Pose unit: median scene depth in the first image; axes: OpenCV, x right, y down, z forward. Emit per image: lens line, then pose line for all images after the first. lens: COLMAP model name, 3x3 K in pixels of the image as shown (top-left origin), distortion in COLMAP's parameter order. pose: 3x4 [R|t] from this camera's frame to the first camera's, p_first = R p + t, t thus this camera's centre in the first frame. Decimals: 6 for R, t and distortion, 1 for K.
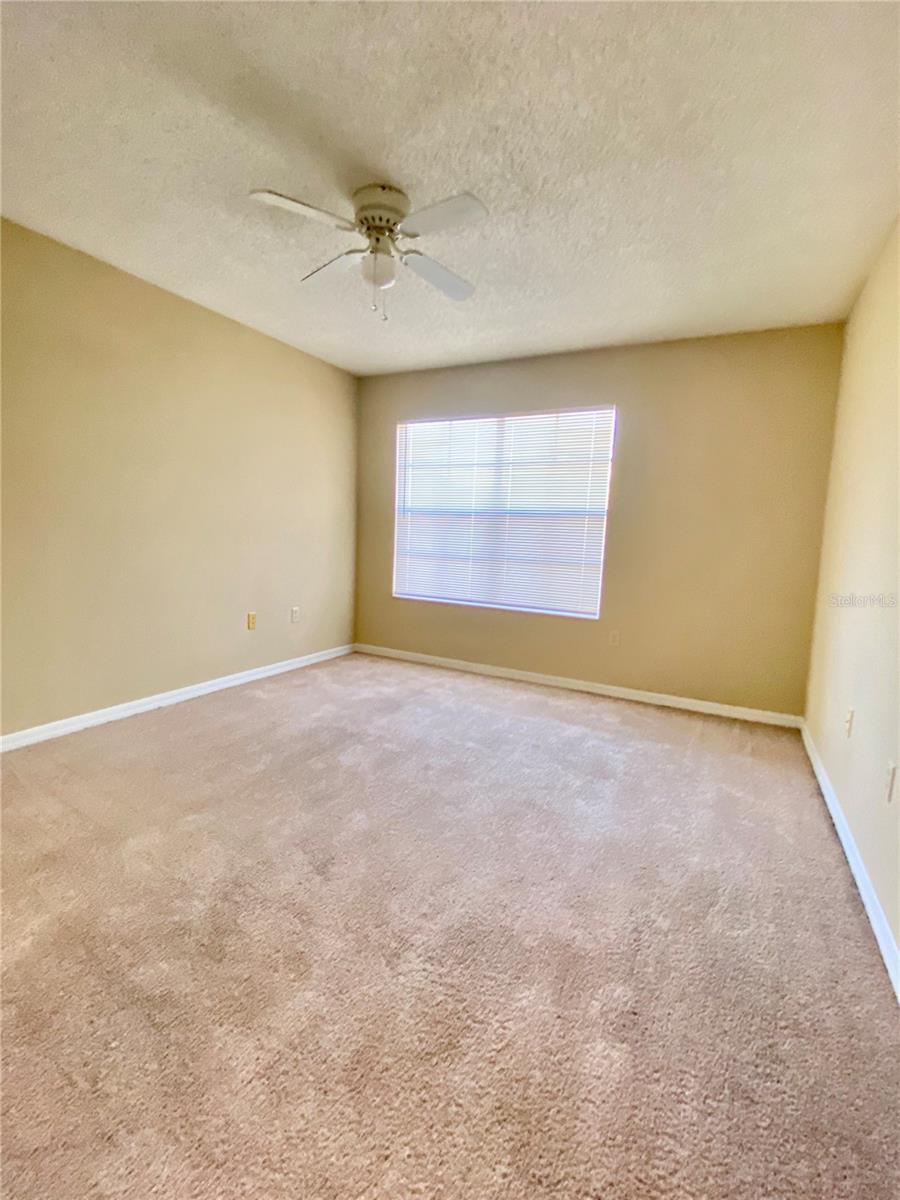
lens RADIAL K [[540.3, 0, 450.0], [0, 540.3, 600.0], [0, 0, 1]] dist [0.000007, -0.001194]
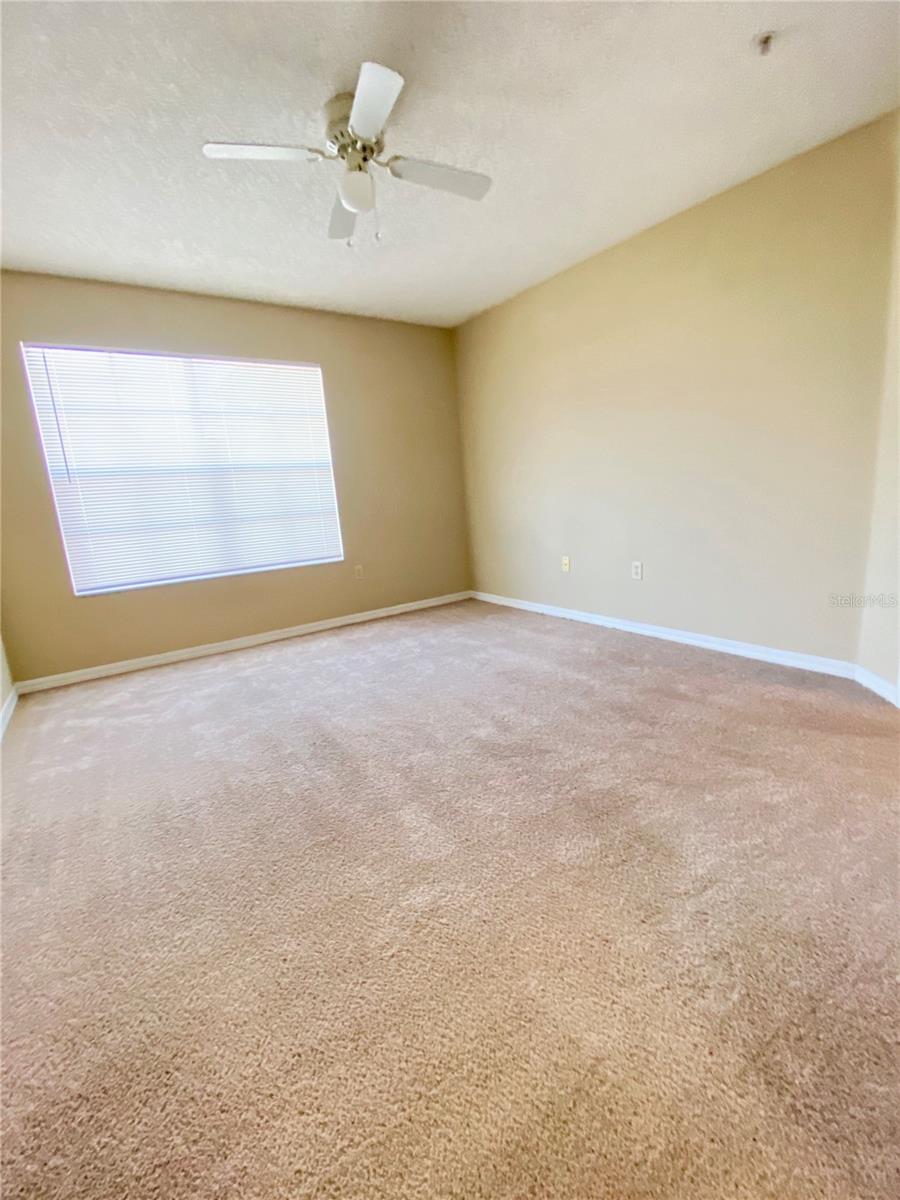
lens RADIAL K [[517.2, 0, 458.5], [0, 517.2, 596.6], [0, 0, 1]] dist [0.036987, -0.029495]
pose [[0.442065, -0.246325, 0.862498, -0.580562], [0.196670, 0.964774, 0.174733, -0.032666], [-0.875157, 0.092384, 0.474937, 0.277960]]
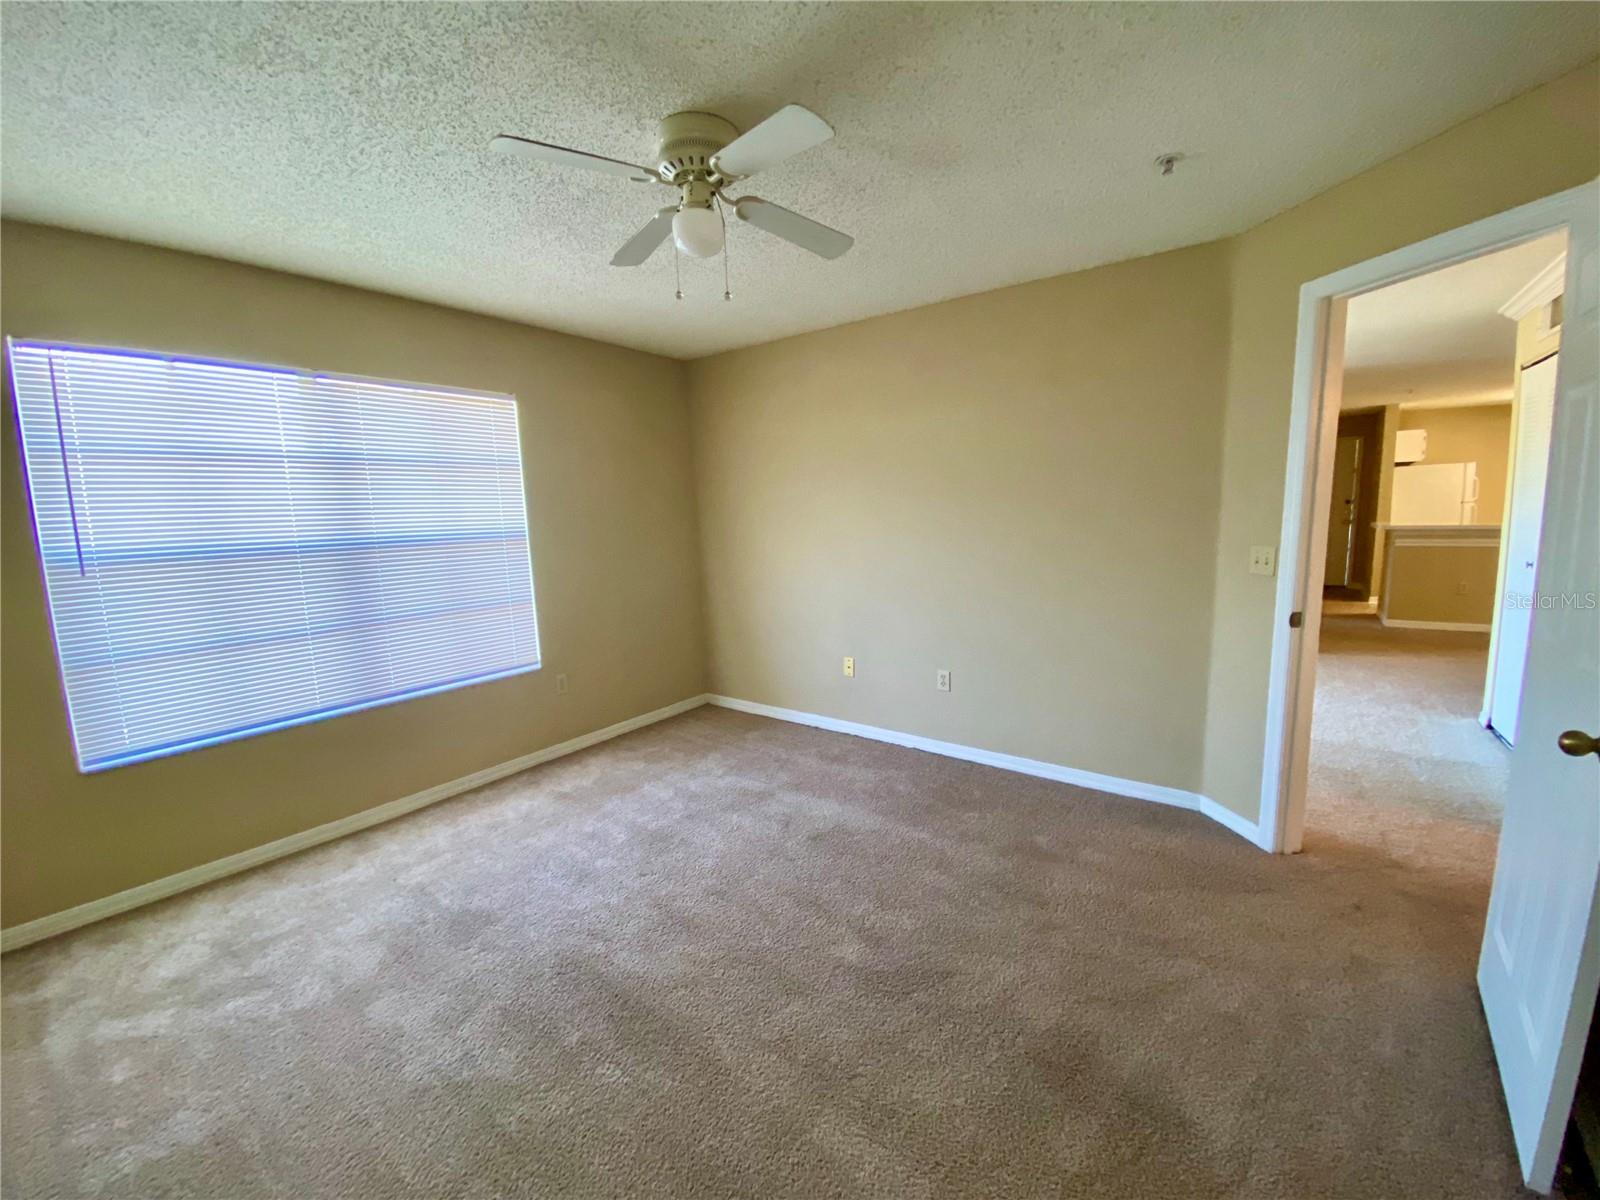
lens RADIAL K [[657.2, 0, 810.0], [0, 657.2, 597.5], [0, 0, 1]] dist [0.020547, -0.019185]
pose [[0.136943, -0.178777, 0.974313, -0.583827], [0.154643, 0.975378, 0.157237, -0.153796], [-0.978434, 0.129138, 0.161218, 0.454079]]
